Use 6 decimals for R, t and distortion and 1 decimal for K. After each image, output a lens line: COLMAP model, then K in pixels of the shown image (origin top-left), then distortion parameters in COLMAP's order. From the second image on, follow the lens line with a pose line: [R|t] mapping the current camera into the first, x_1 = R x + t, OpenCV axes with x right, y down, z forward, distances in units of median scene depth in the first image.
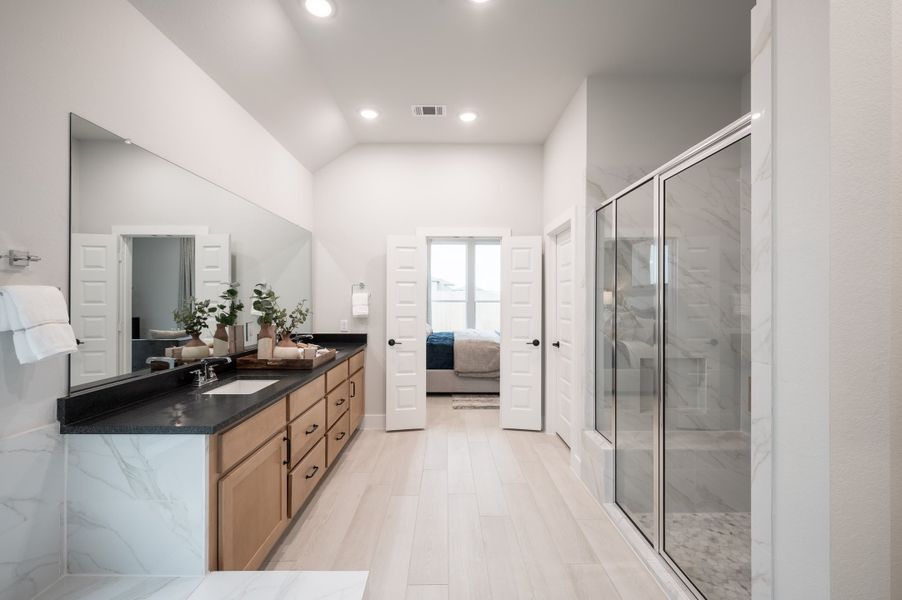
lens RADIAL K [[364.6, 0, 449.6], [0, 364.6, 298.7], [0, 0, 1]] dist [0.004273, -0.000609]
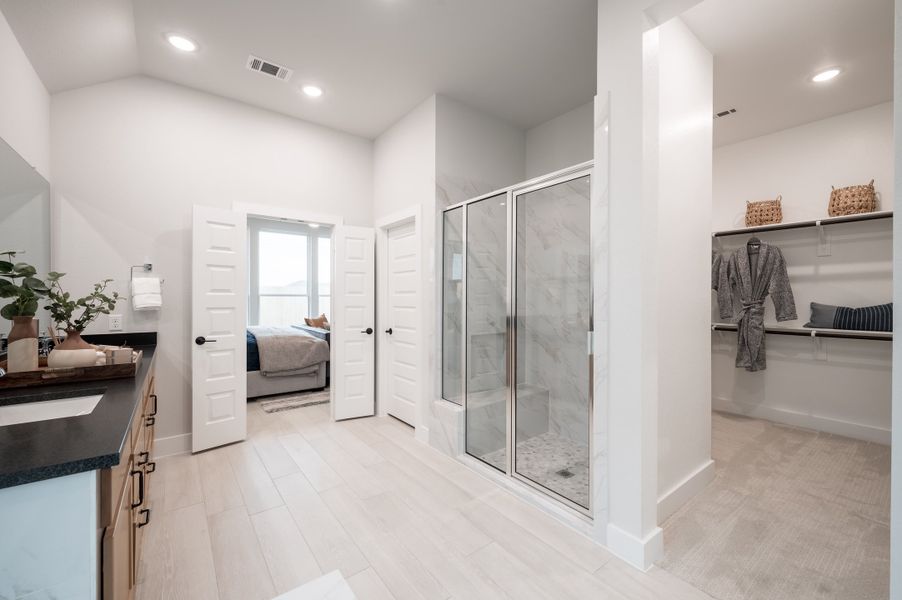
lens RADIAL K [[364.6, 0, 448.5], [0, 364.6, 298.5], [0, 0, 1]] dist [0.004273, -0.000609]
pose [[0.801453, -0.000736, 0.598057, -0.204402], [-0.002902, 0.999983, 0.005119, 0.022568], [-0.598051, -0.005838, 0.801437, 0.038055]]
